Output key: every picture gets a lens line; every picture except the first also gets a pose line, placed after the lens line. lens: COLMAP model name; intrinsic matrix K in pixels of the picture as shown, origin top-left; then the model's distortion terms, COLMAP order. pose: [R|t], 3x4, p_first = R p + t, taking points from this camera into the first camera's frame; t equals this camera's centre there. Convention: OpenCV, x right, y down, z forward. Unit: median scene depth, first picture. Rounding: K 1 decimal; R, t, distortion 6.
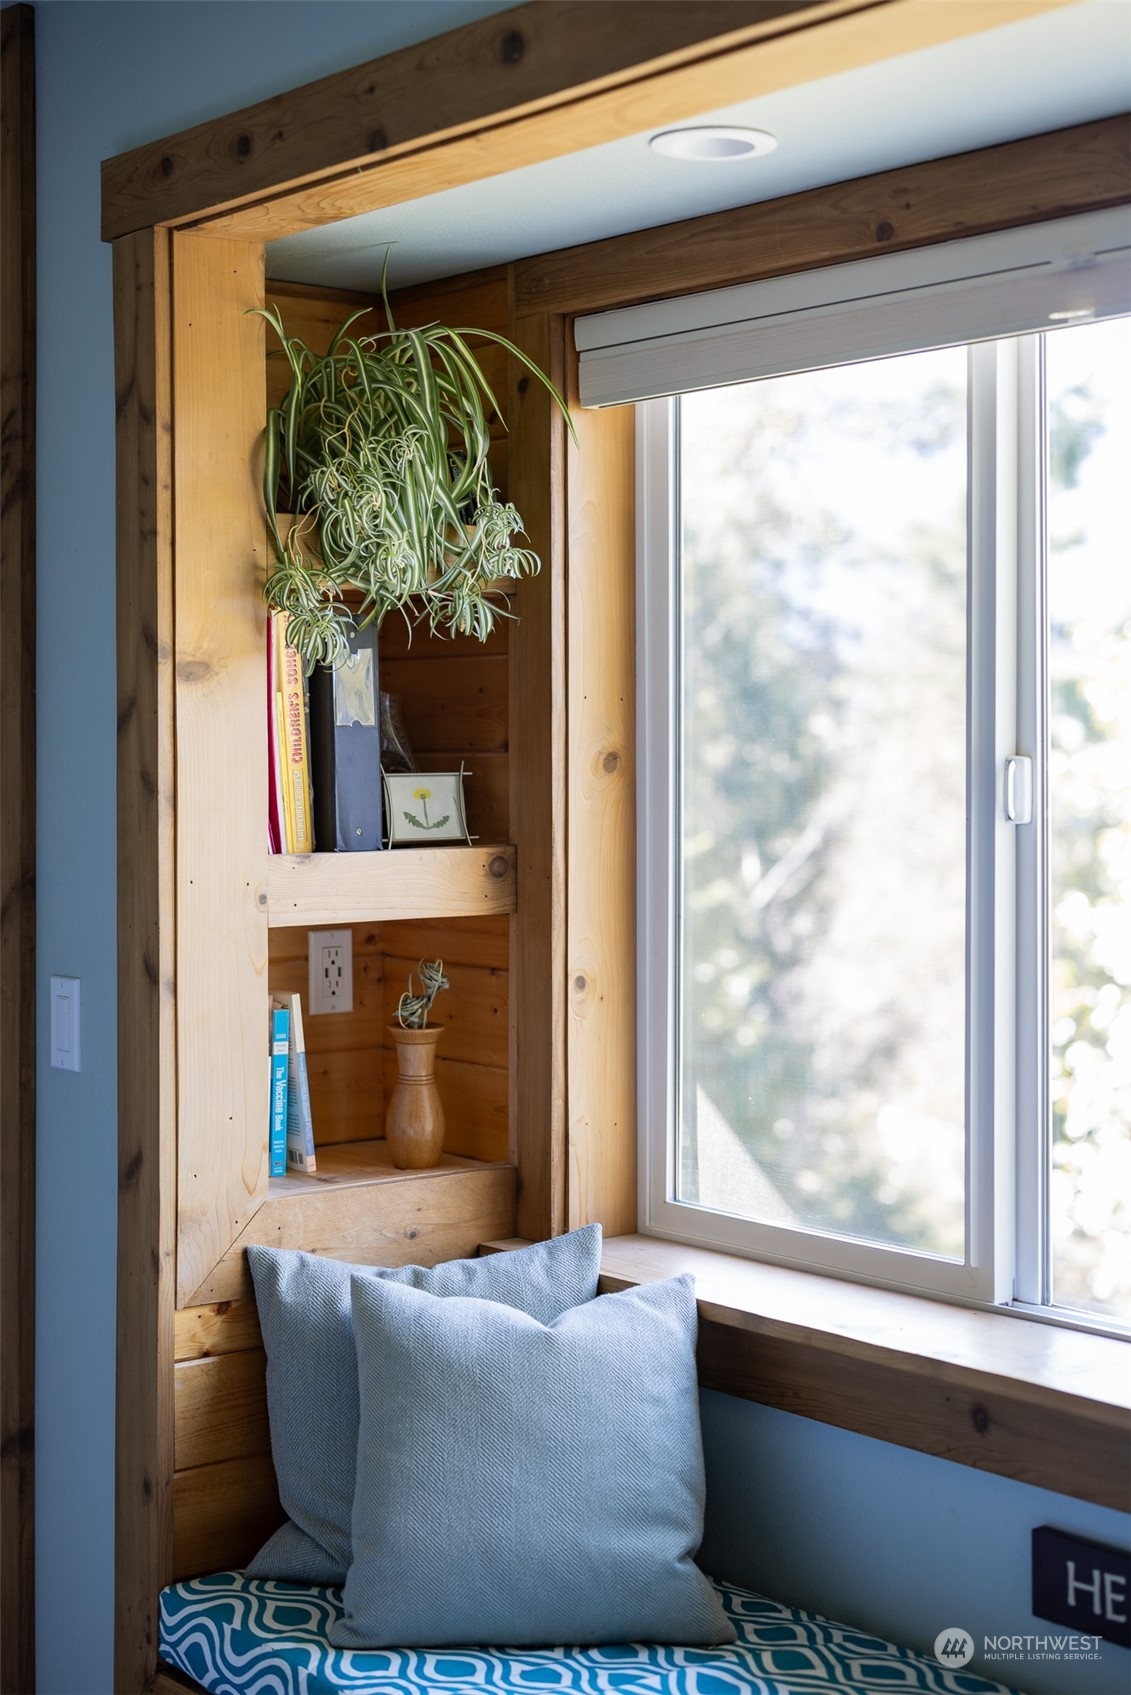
lens RADIAL K [[2334.3, 0, 565.5], [0, 2334.3, 847.5], [0, 0, 1]] dist [0.033749, -0.056138]
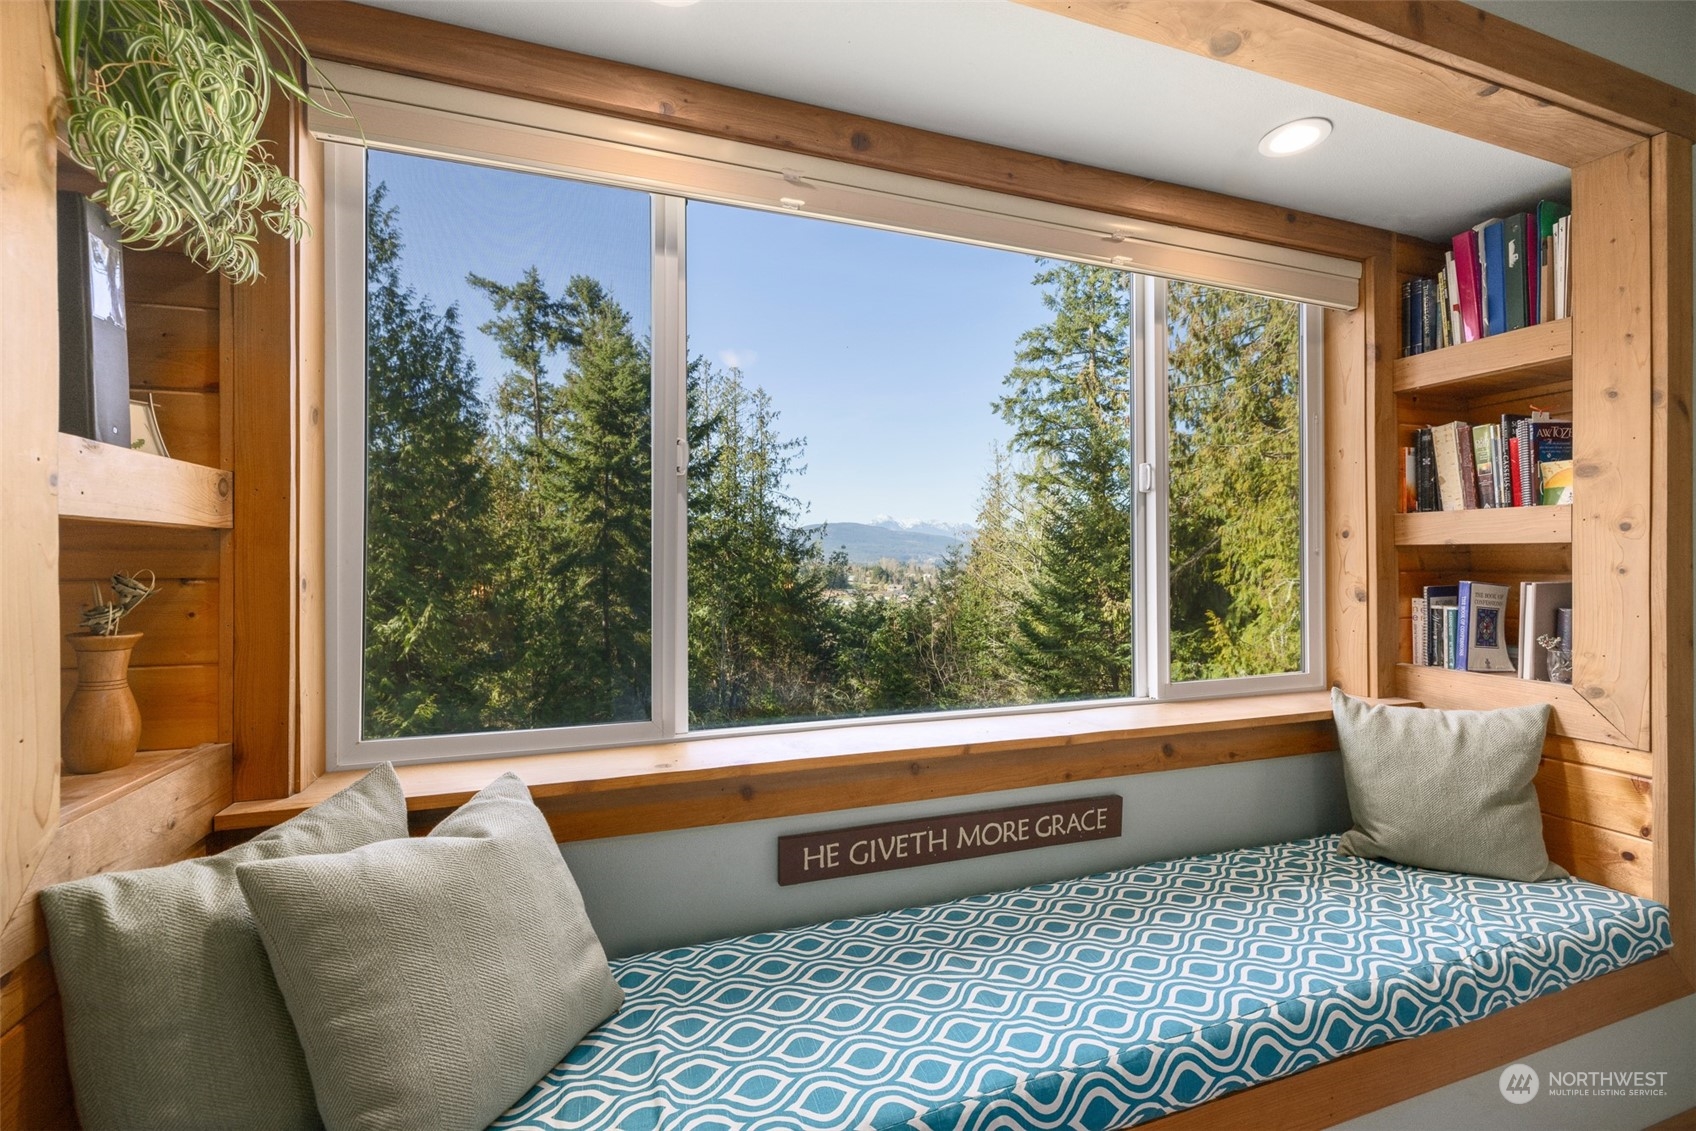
lens RADIAL K [[702.8, 0, 851.4], [0, 702.8, 558.1], [0, 0, 1]] dist [0.000042, 0.000095]
pose [[0.344477, 0.010649, 0.938734, -0.274007], [0.027486, 0.999393, -0.021423, 0.064940], [-0.938392, 0.033182, 0.343975, 0.637115]]
